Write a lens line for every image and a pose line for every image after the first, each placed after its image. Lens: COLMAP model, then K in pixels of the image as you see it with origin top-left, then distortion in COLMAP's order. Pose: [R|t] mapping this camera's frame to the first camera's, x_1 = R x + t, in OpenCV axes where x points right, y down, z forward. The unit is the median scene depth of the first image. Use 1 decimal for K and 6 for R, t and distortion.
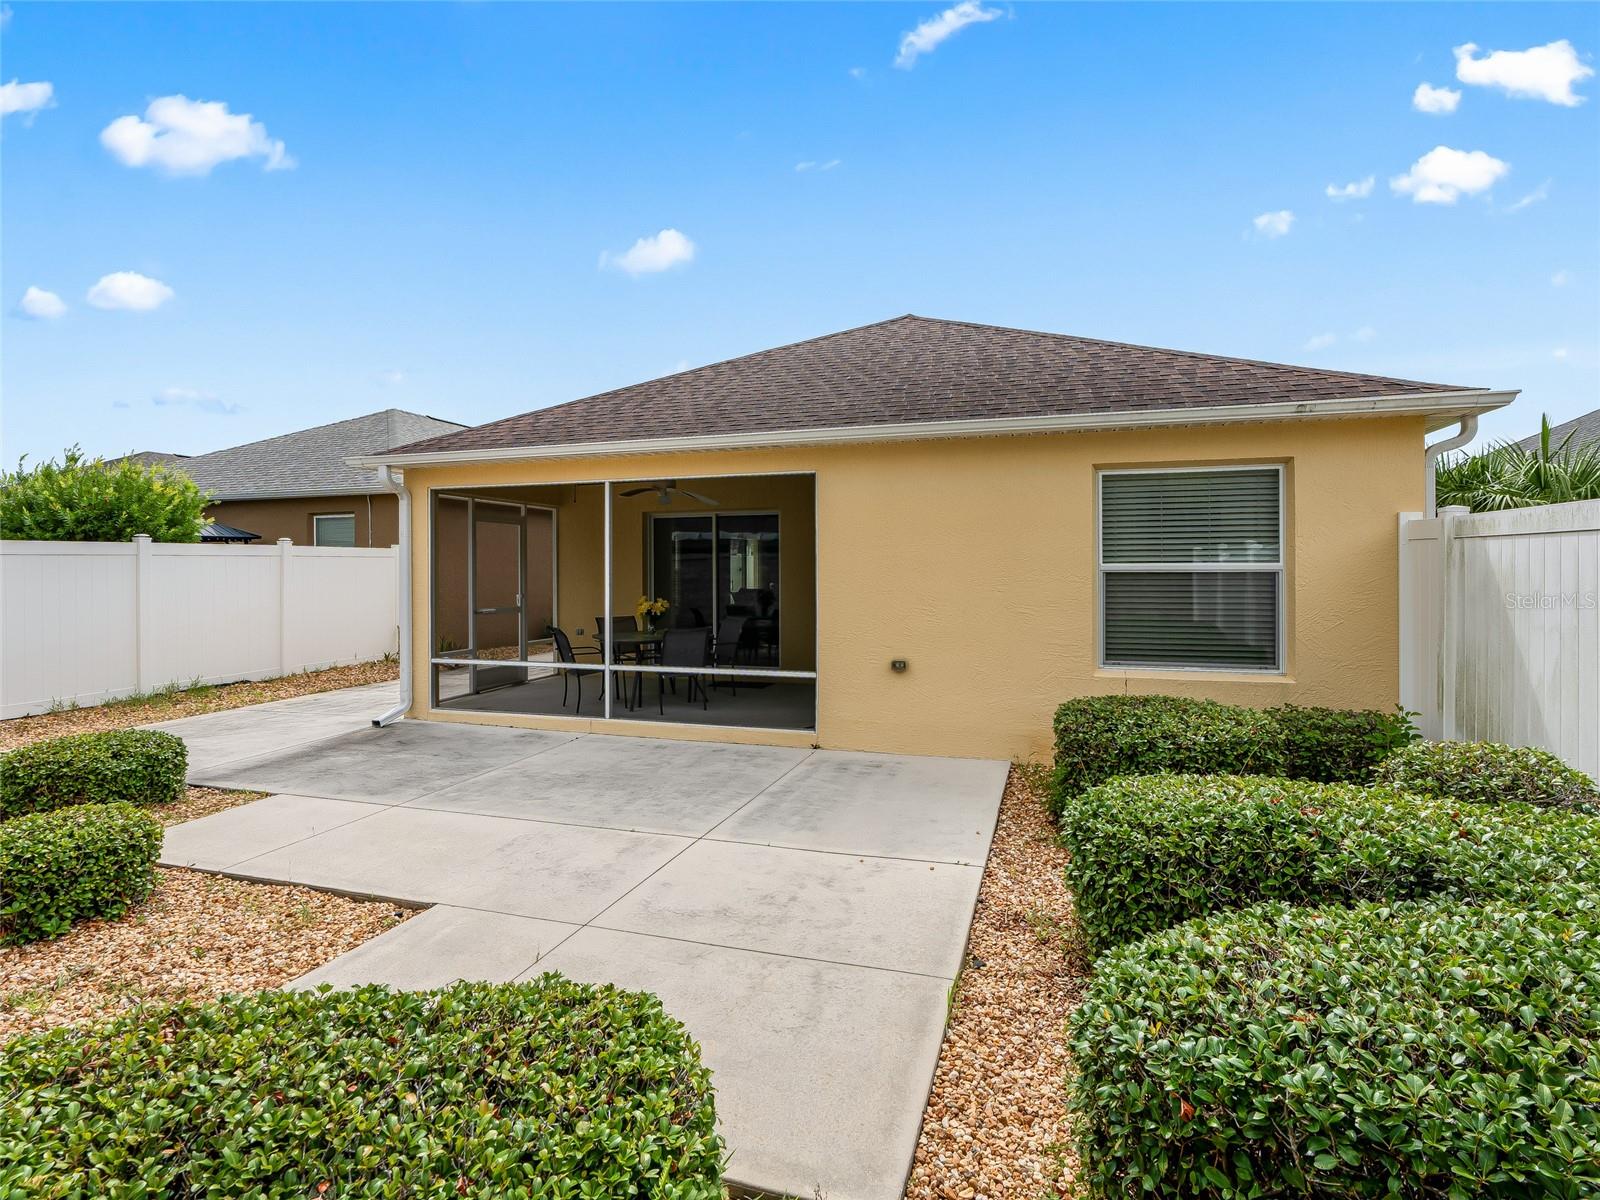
lens RADIAL K [[810.8, 0, 800.0], [0, 810.8, 600.0], [0, 0, 1]] dist [-0.013385, 0.007118]
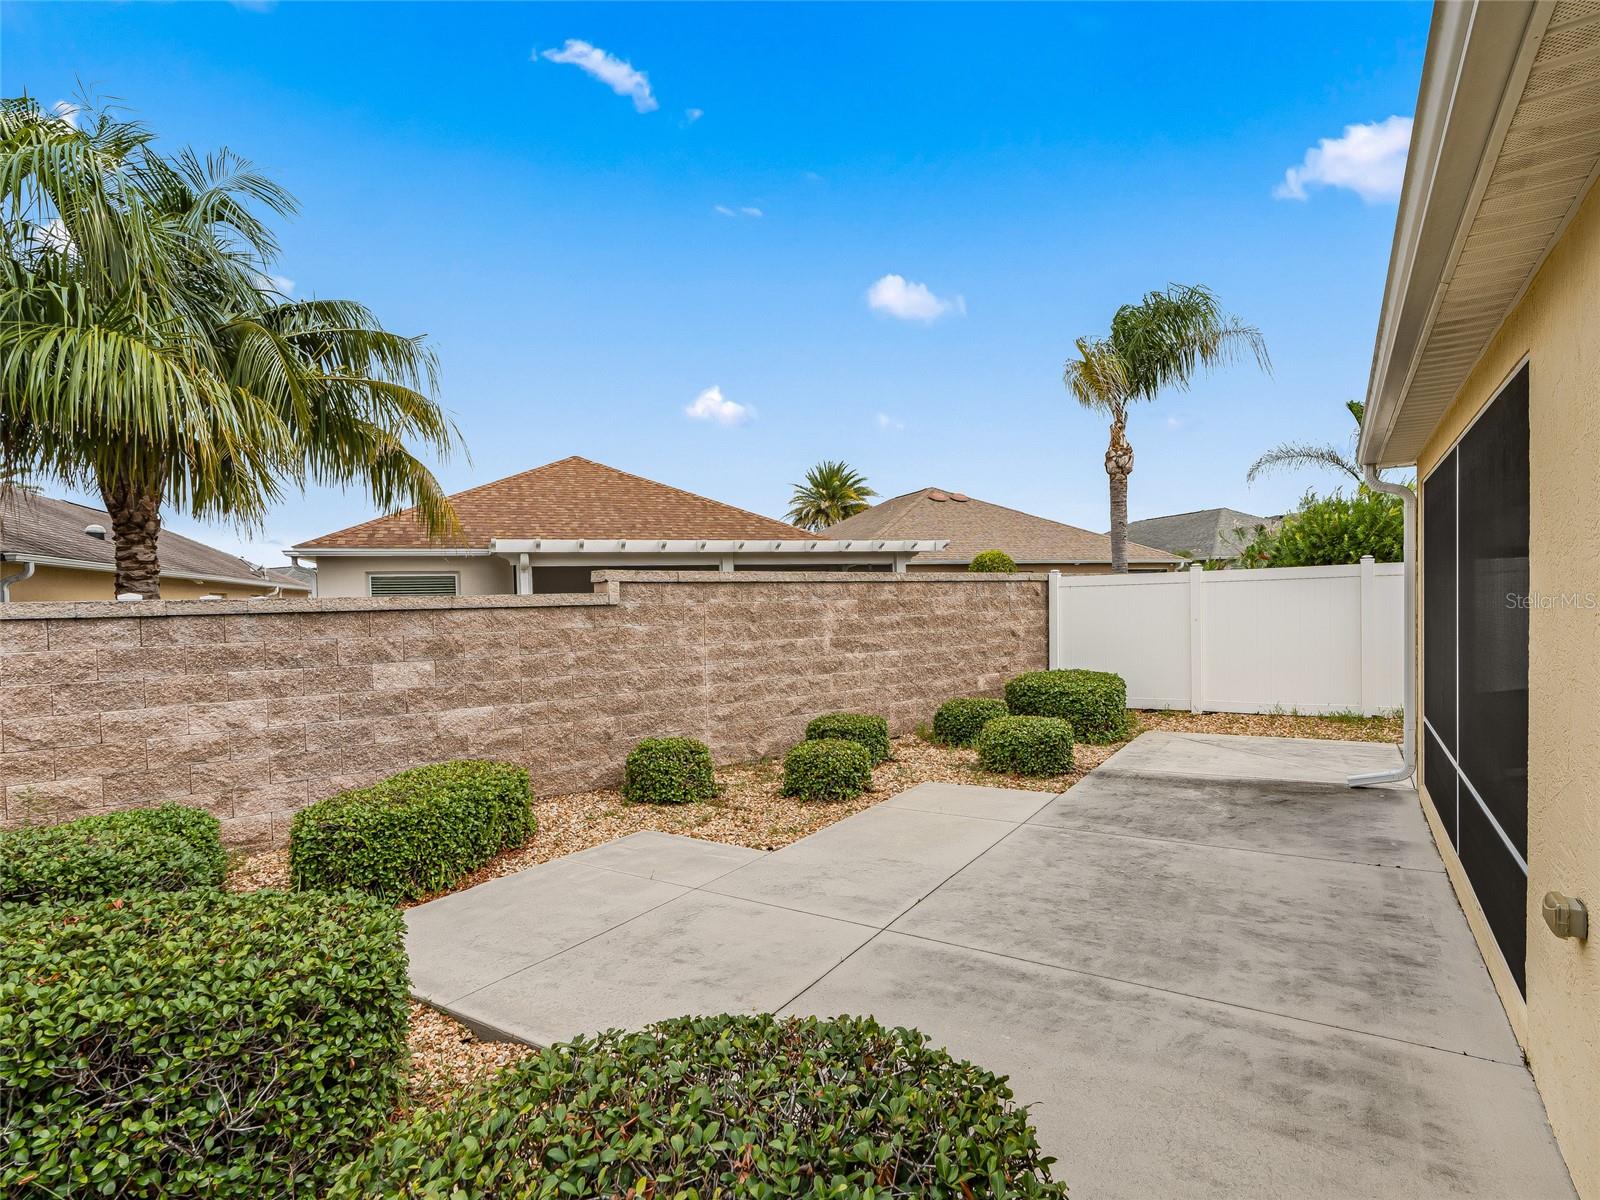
lens RADIAL K [[826.5, 0, 785.0], [0, 826.5, 620.4], [0, 0, 1]] dist [-0.004416, 0.000494]
pose [[-0.268439, 0.034133, -0.962692, 0.648566], [-0.009832, 0.999223, 0.038170, -0.056137], [0.963247, 0.019712, -0.267895, 0.998751]]
